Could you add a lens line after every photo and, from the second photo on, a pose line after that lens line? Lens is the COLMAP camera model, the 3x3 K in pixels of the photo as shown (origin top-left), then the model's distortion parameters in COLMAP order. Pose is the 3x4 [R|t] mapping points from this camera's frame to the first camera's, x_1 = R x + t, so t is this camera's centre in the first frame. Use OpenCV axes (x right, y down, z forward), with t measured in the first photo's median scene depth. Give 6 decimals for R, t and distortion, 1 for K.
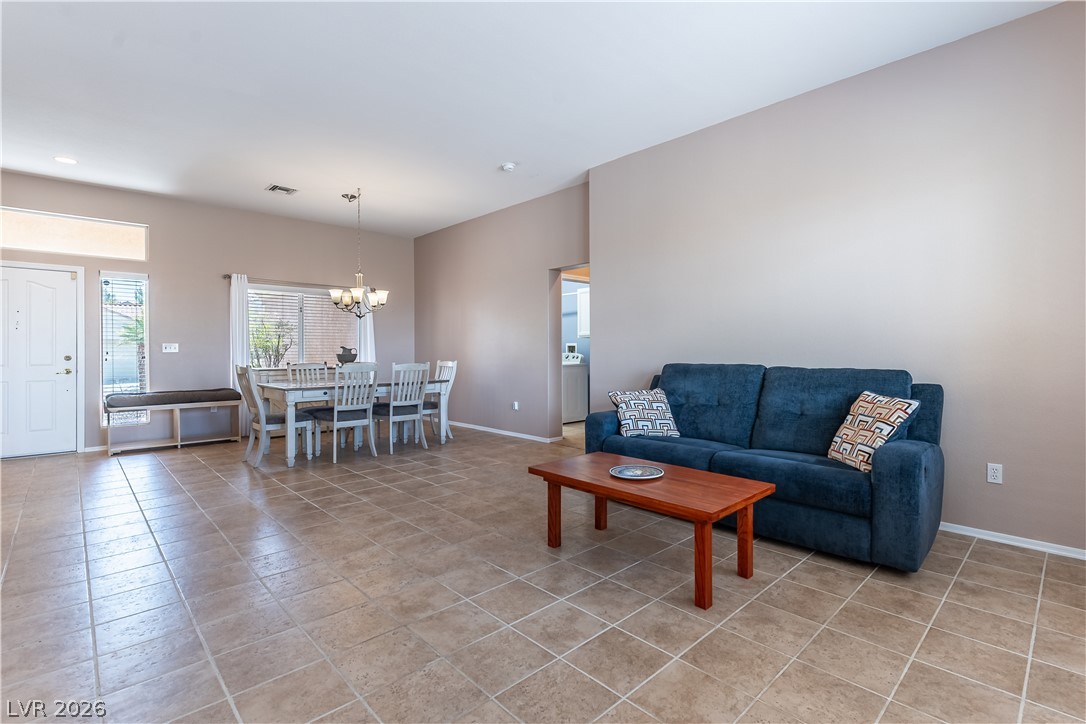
lens RADIAL K [[507.4, 0, 563.3], [0, 507.4, 350.3], [0, 0, 1]] dist [0.002165, 0.000118]
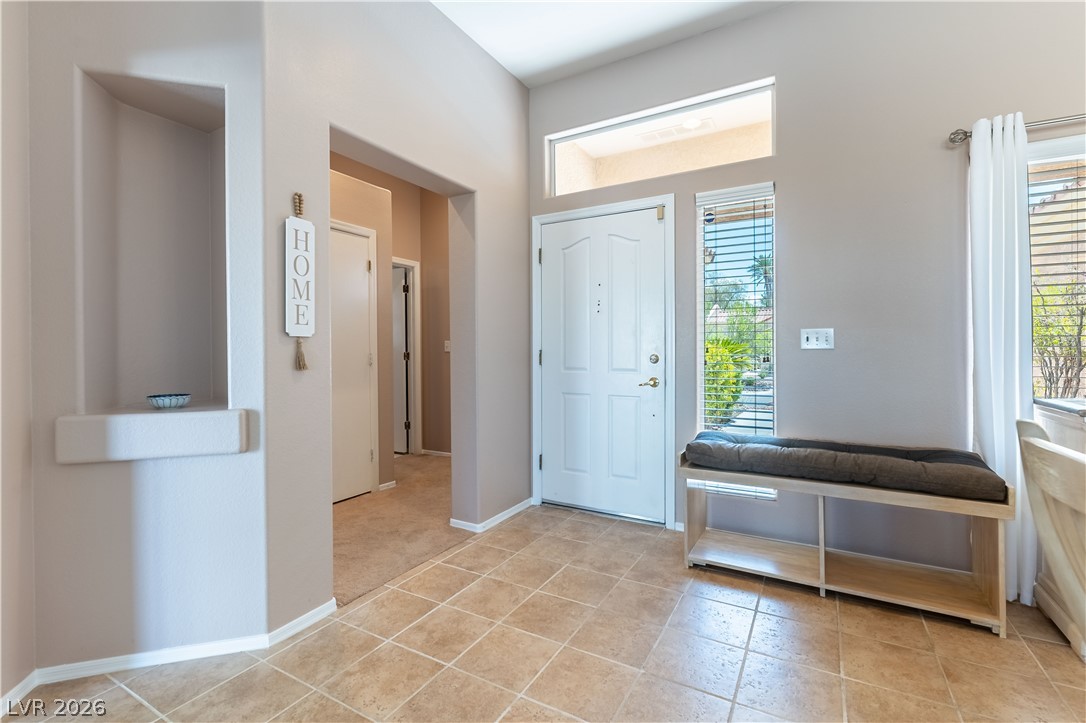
lens RADIAL K [[479.4, 0, 553.3], [0, 479.4, 352.2], [0, 0, 1]] dist [0.000869, 0.000063]
pose [[0.282443, 0.006057, -0.959265, -0.503206], [0.002324, 0.999973, 0.006999, 0.003484], [0.959281, -0.004206, 0.282421, 0.759529]]
